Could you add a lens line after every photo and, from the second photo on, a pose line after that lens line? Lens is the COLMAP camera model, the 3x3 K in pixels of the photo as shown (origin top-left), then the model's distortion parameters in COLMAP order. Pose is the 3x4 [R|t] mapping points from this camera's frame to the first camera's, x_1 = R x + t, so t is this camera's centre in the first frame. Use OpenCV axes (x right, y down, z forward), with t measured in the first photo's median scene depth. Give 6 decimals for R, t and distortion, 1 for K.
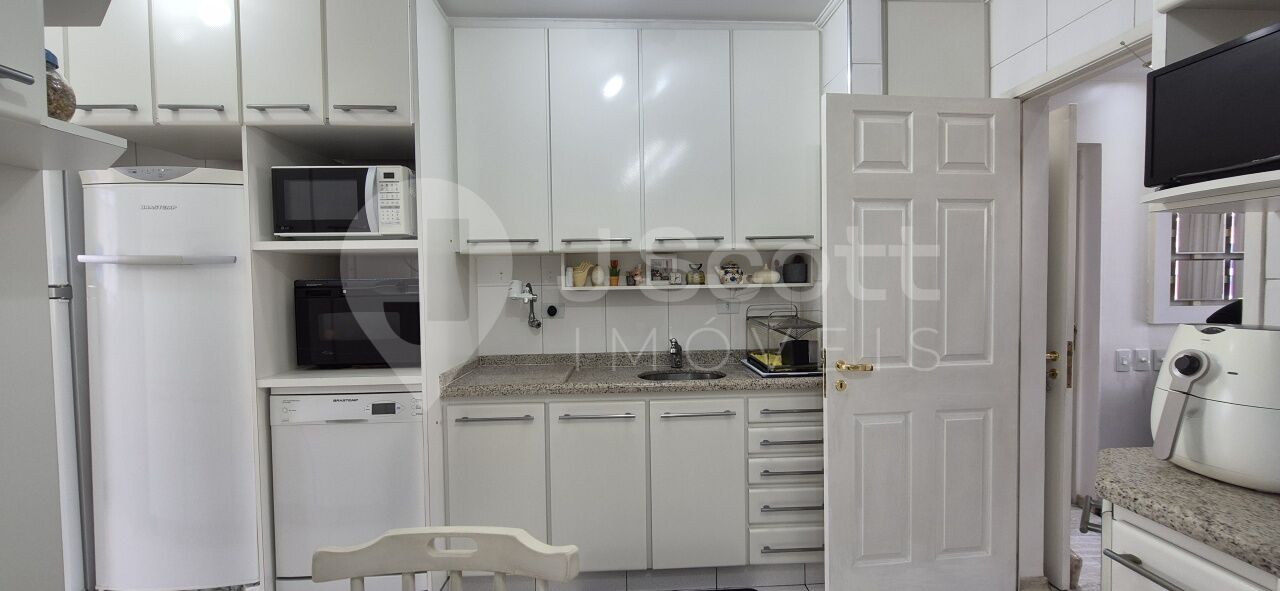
lens RADIAL K [[530.6, 0, 641.0], [0, 530.6, 299.6], [0, 0, 1]] dist [-0.002676, 0.001233]
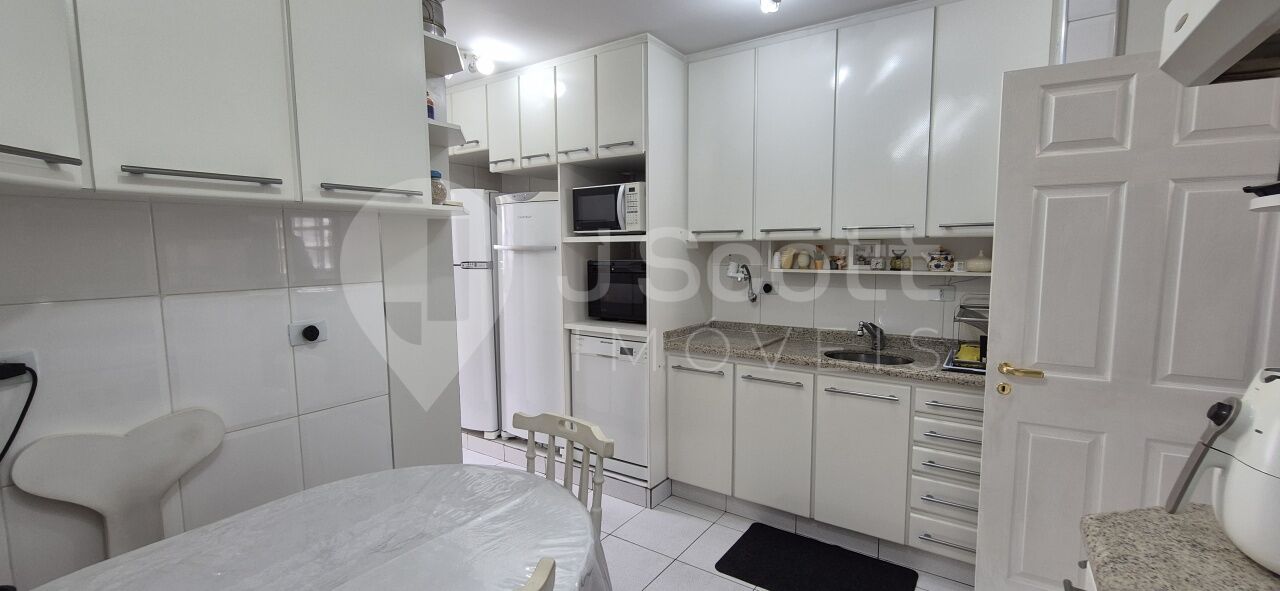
lens RADIAL K [[530.6, 0, 643.7], [0, 530.6, 297.3], [0, 0, 1]] dist [-0.002676, 0.001233]
pose [[0.792734, 0.065592, -0.606028, 0.422138], [-0.023180, 0.996719, 0.077556, -0.056052], [0.609127, -0.047433, 0.791653, -0.118664]]
